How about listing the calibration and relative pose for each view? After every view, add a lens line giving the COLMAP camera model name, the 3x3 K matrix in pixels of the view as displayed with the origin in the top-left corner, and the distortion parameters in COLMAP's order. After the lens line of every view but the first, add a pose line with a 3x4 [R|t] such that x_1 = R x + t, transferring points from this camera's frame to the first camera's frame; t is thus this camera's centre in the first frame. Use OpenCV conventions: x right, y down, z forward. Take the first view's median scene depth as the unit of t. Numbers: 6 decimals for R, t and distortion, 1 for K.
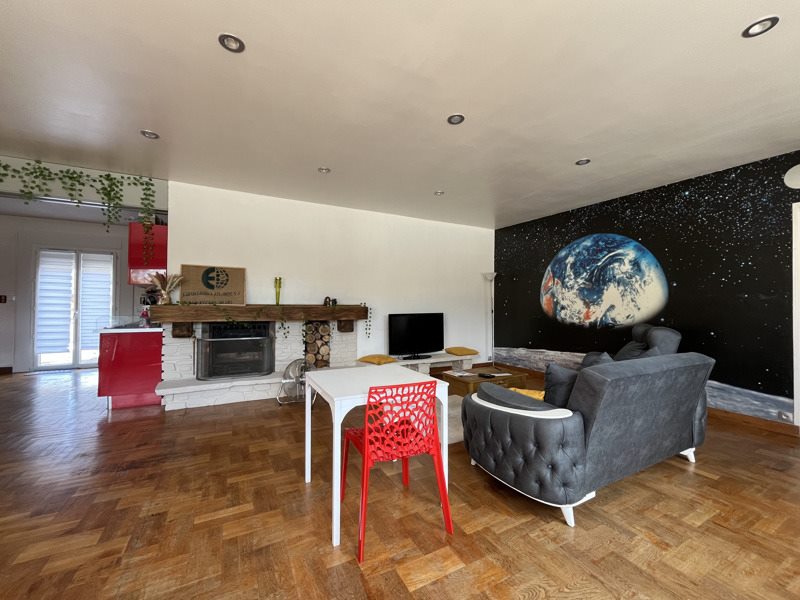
lens RADIAL K [[328.2, 0, 400.0], [0, 328.2, 300.0], [0, 0, 1]] dist [-0.003040, -0.000089]
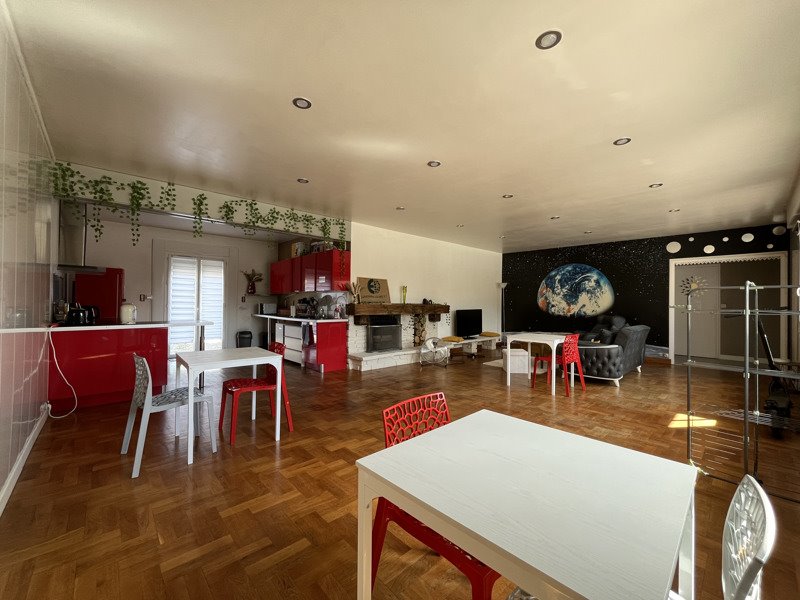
lens RADIAL K [[328.2, 0, 400.0], [0, 328.2, 300.0], [0, 0, 1]] dist [-0.003040, -0.000089]
pose [[0.966454, 0.006296, 0.256764, -0.771953], [-0.008213, 0.999946, 0.006393, -0.012253], [-0.256709, -0.008287, 0.966453, -0.462658]]
